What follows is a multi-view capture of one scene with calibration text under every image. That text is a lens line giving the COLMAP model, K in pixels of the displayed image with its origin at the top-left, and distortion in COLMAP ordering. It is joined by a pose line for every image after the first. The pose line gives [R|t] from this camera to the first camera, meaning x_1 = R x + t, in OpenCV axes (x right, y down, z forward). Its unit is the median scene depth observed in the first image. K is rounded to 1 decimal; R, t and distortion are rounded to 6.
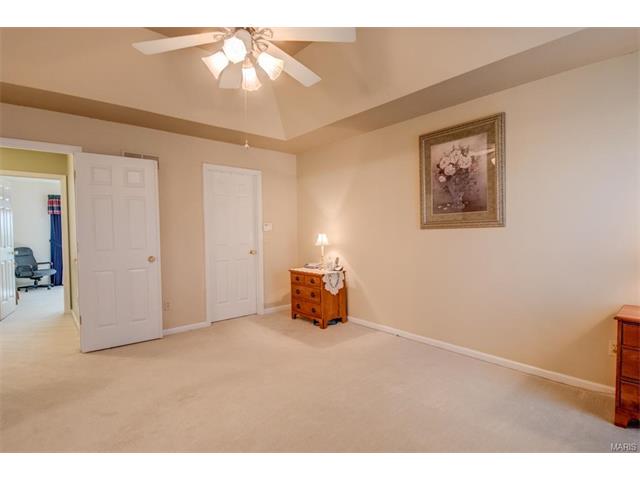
lens RADIAL K [[322.7, 0, 320.7], [0, 322.7, 237.7], [0, 0, 1]] dist [-0.001585, 0.000009]
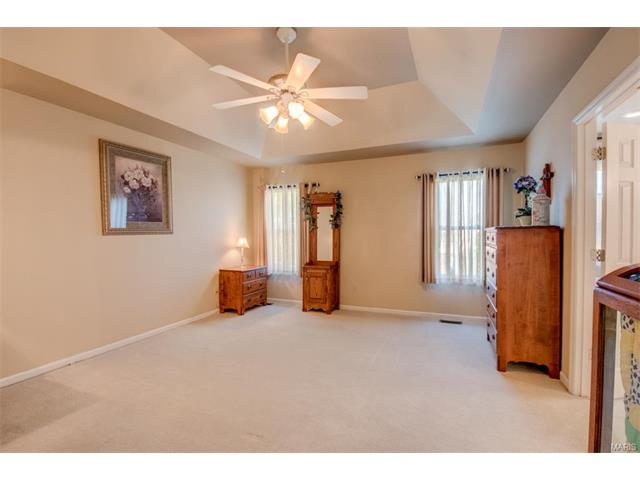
lens RADIAL K [[294.2, 0, 321.1], [0, 294.2, 239.7], [0, 0, 1]] dist [0.002145, -0.000717]
pose [[-0.424762, 0.000395, 0.905305, -0.857140], [0.036434, 0.999197, 0.016659, -0.004716], [-0.904572, 0.040060, -0.424435, 0.868509]]
